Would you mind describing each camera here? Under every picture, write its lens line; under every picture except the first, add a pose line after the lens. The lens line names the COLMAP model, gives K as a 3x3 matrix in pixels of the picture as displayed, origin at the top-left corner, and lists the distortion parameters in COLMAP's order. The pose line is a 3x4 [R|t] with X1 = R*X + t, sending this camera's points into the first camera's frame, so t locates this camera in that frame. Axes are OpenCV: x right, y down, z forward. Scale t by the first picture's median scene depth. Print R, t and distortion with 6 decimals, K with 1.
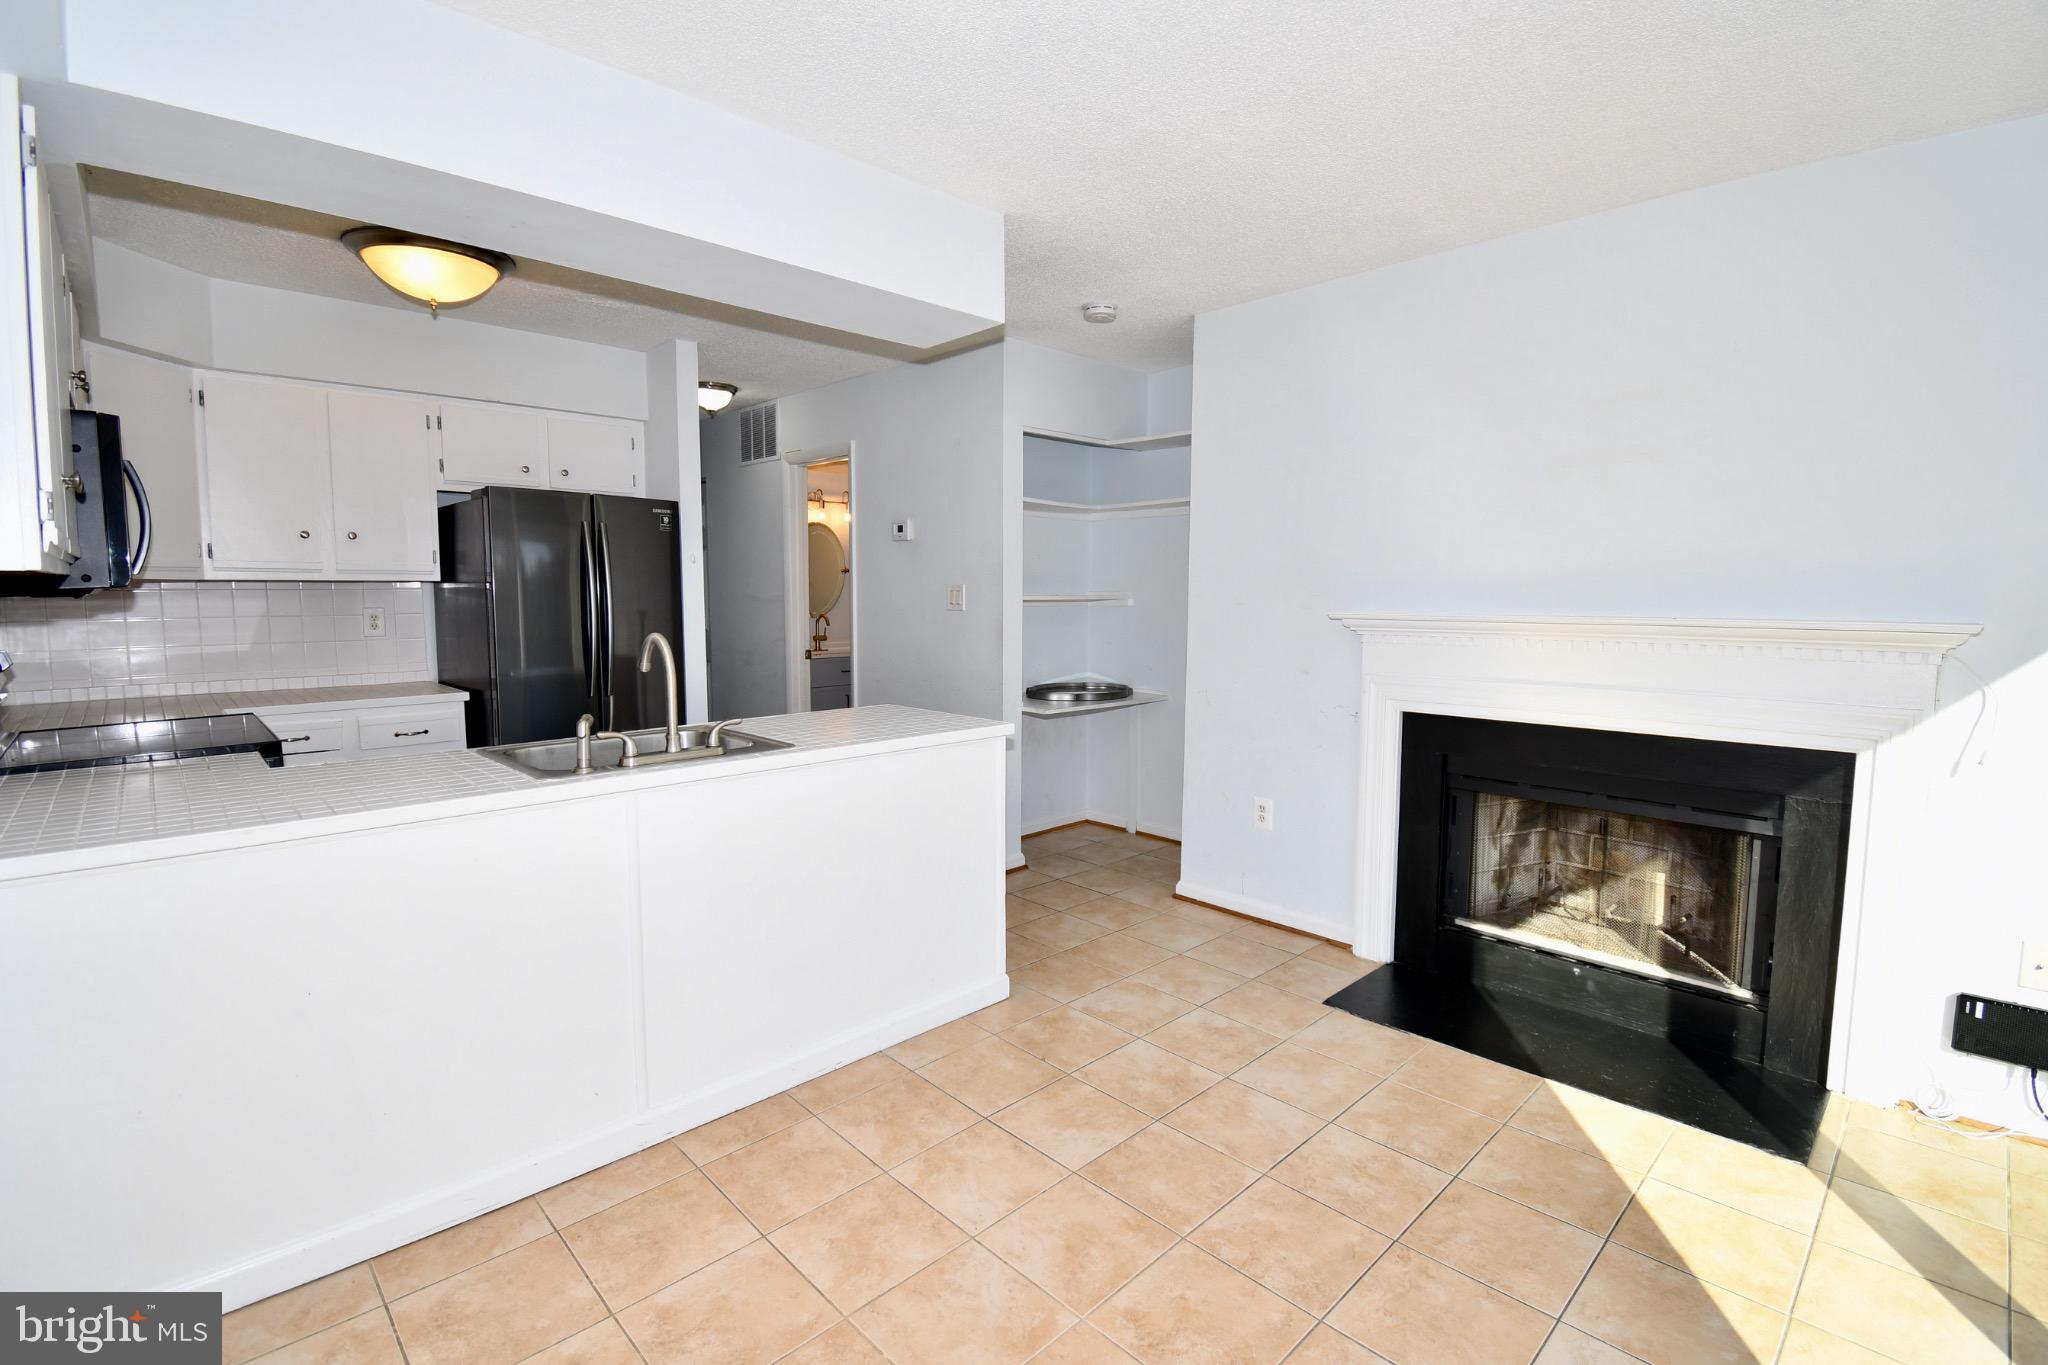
lens RADIAL K [[900.0, 0, 1006.4], [0, 900.0, 688.0], [0, 0, 1]] dist [0.002614, -0.015407]
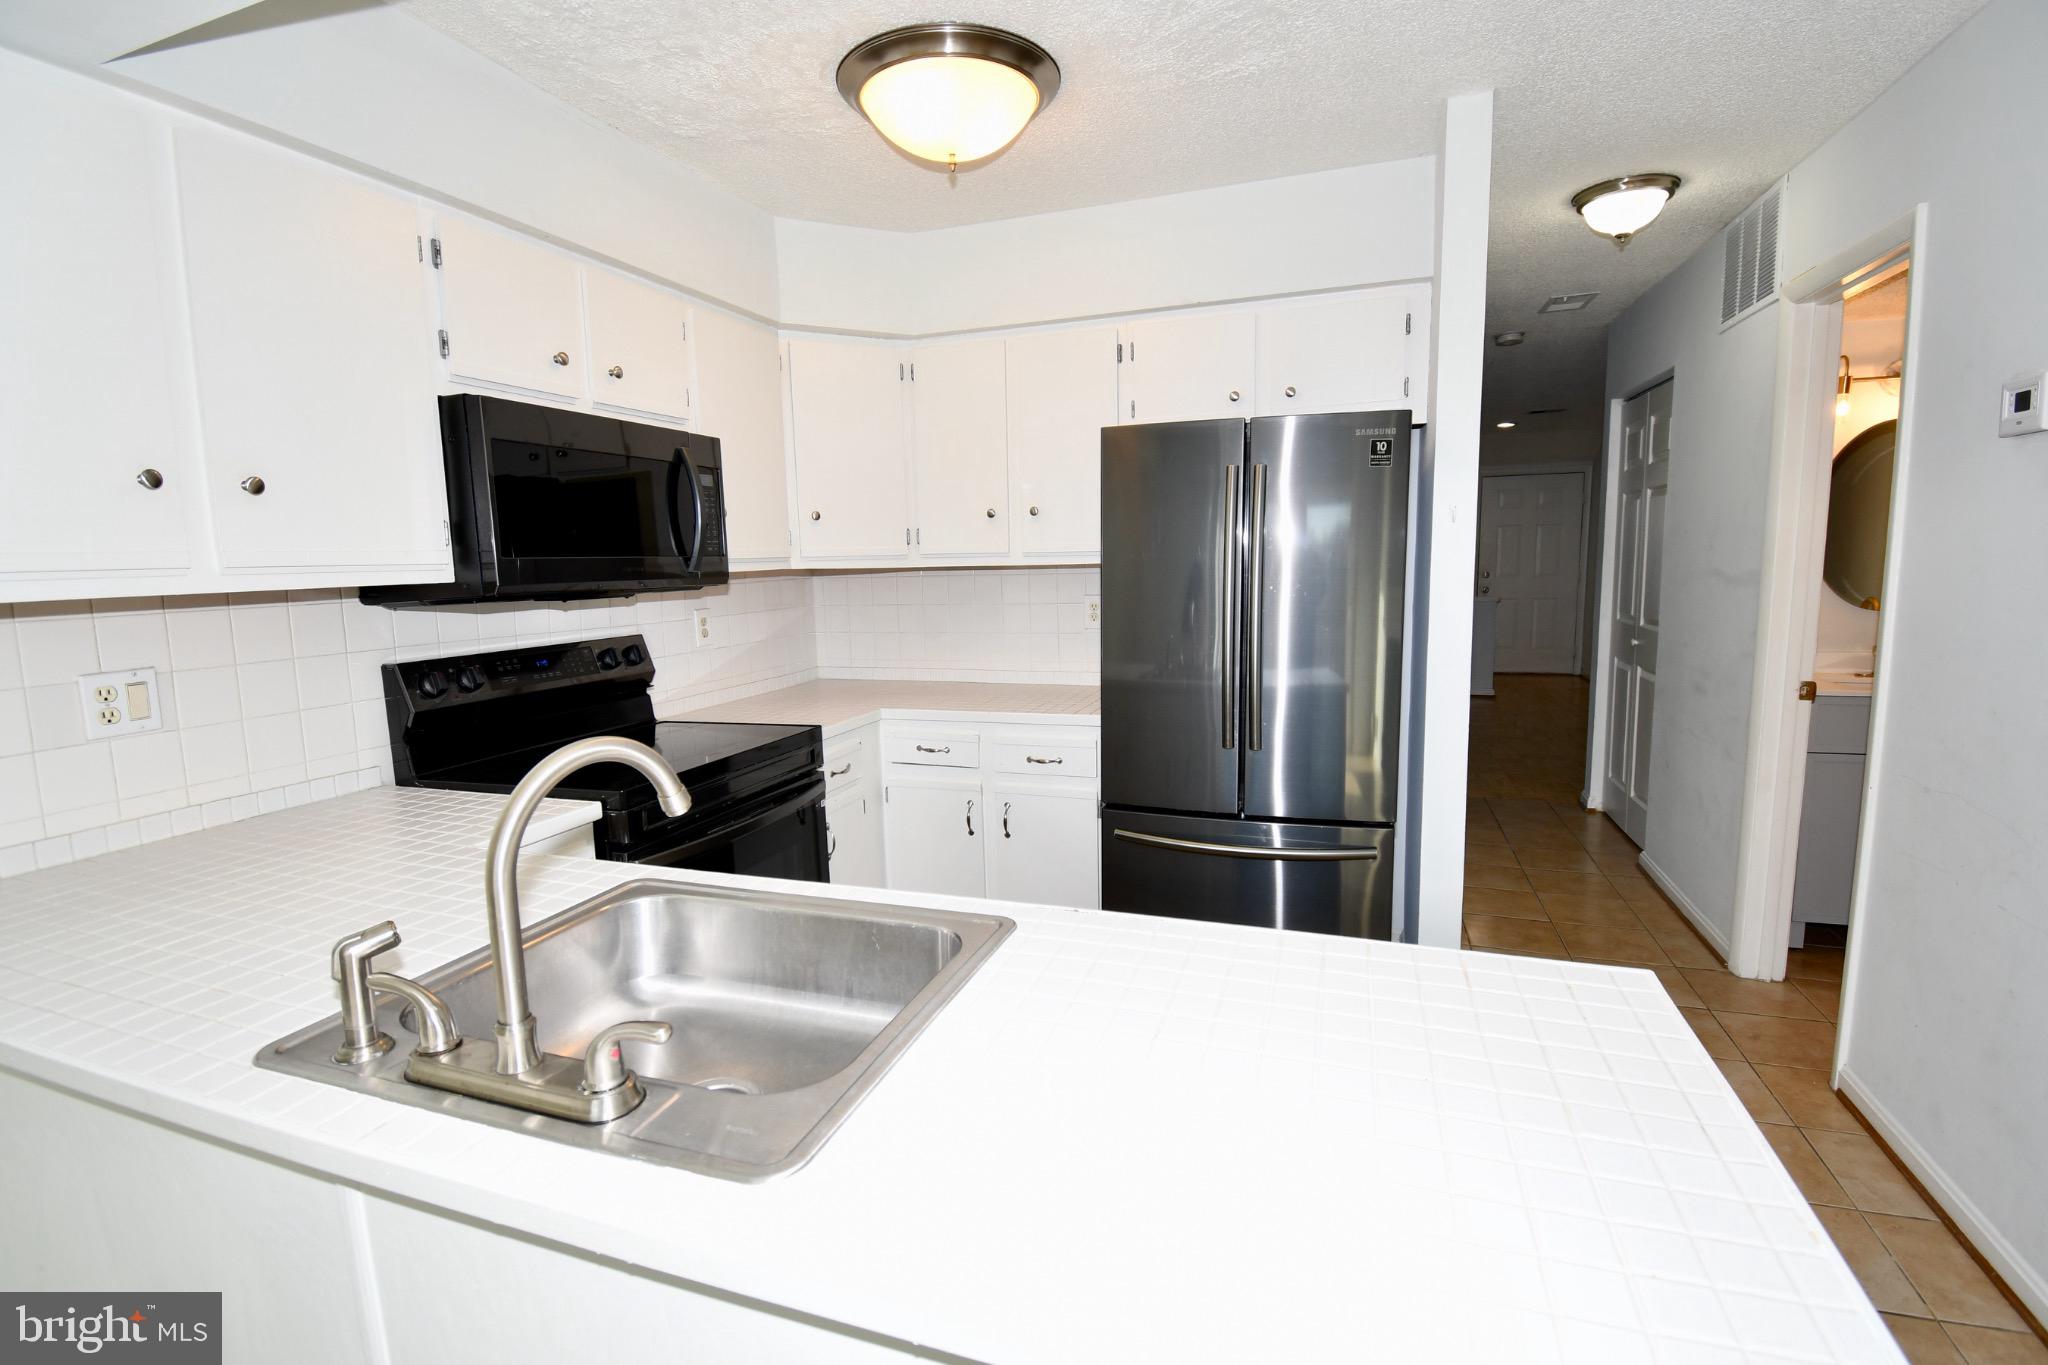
lens RADIAL K [[900.0, 0, 1083.0], [0, 900.0, 669.3], [0, 0, 1]] dist [0.002614, -0.015407]
pose [[0.467172, 0.099804, -0.878515, 0.024810], [-0.069613, 0.994676, 0.075982, -0.062887], [0.881422, 0.025659, 0.471633, 0.450426]]
